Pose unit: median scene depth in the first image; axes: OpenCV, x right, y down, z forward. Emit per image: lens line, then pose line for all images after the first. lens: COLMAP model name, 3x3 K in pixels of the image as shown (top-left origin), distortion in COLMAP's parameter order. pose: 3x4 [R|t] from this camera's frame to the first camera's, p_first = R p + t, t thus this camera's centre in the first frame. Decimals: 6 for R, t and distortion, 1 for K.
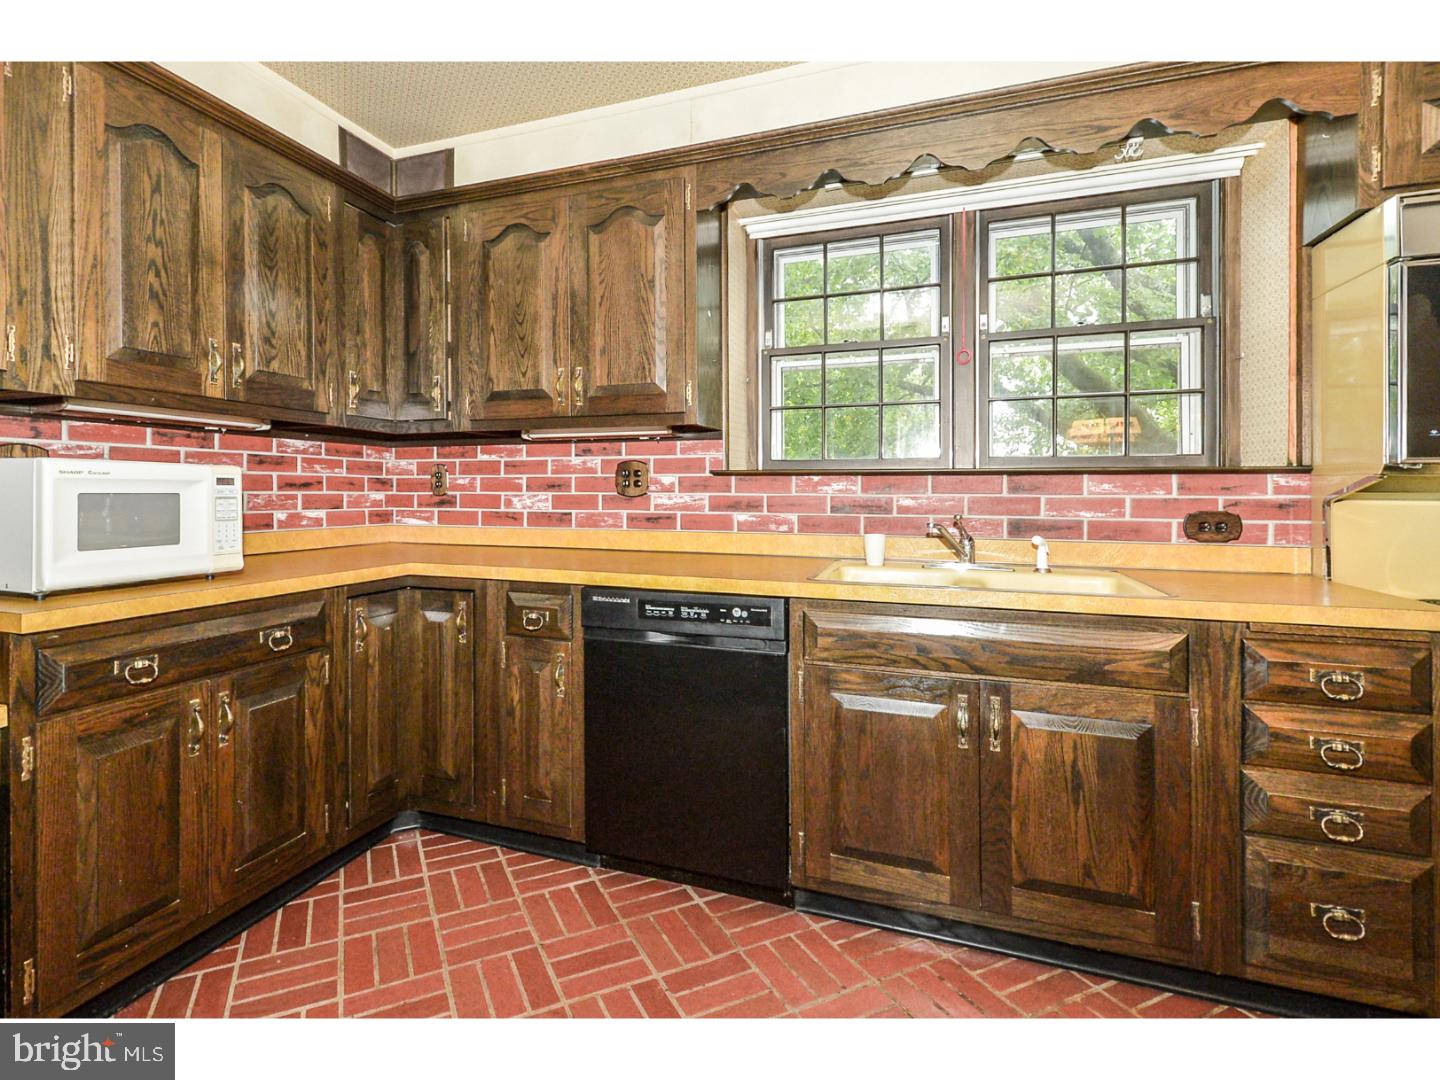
lens RADIAL K [[666.3, 0, 714.5], [0, 666.3, 485.7], [0, 0, 1]] dist [0.013999, -0.000138]
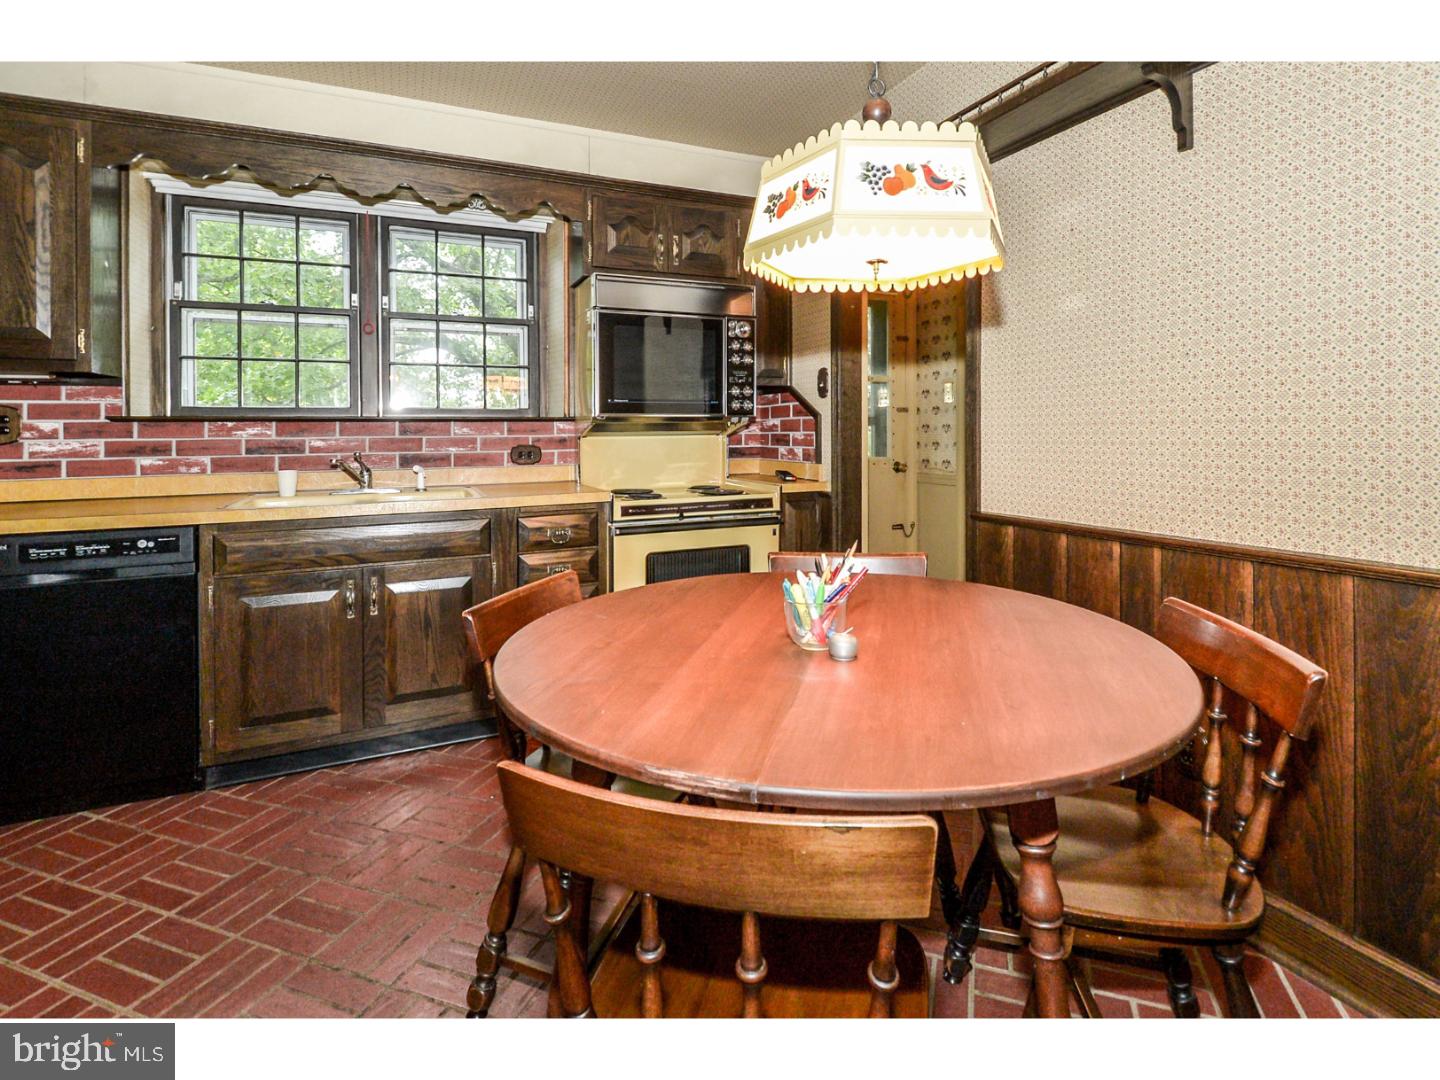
lens RADIAL K [[716.6, 0, 714.8], [0, 716.6, 422.1], [0, 0, 1]] dist [-0.002825, -0.001531]
pose [[0.750513, 0.000070, 0.660855, -0.035655], [0.007089, 0.999942, -0.008156, 0.001198], [-0.660817, 0.010806, 0.750469, -0.500174]]
